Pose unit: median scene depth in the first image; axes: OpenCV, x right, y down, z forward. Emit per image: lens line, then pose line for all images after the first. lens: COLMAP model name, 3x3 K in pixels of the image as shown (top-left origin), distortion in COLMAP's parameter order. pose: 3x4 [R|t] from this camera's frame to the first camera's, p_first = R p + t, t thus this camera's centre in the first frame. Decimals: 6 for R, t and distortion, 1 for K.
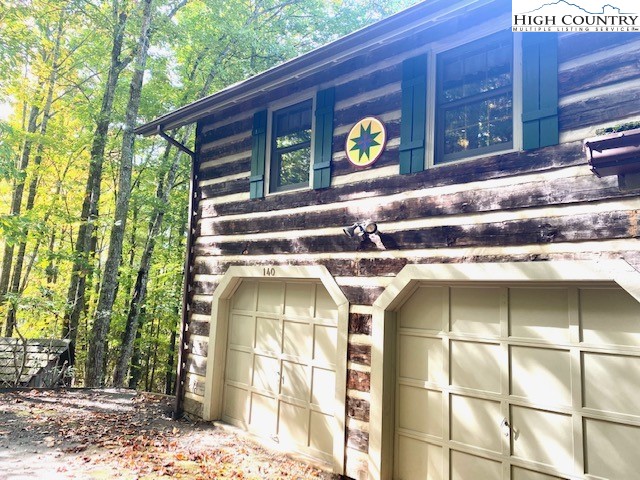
lens RADIAL K [[489.6, 0, 320.0], [0, 489.6, 240.0], [0, 0, 1]] dist [0.081290, -0.003165]
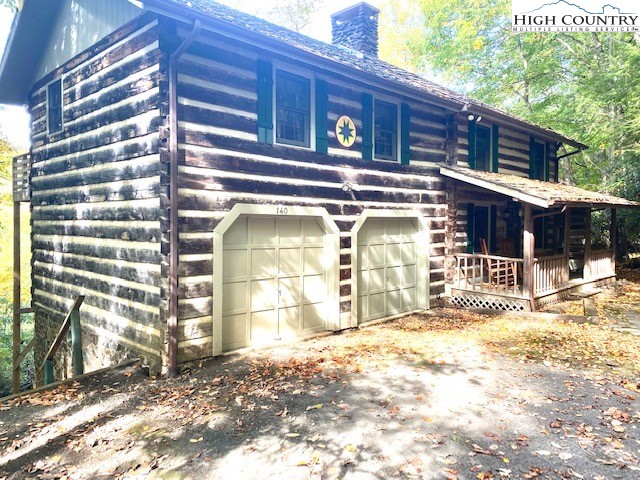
lens RADIAL K [[489.6, 0, 320.0], [0, 489.6, 240.0], [0, 0, 1]] dist [0.081290, -0.003165]
pose [[-0.007349, -0.080203, 0.996751, -1.485143], [-0.119107, 0.989753, 0.078762, 0.034646], [-0.992854, -0.118141, -0.016827, 1.024623]]
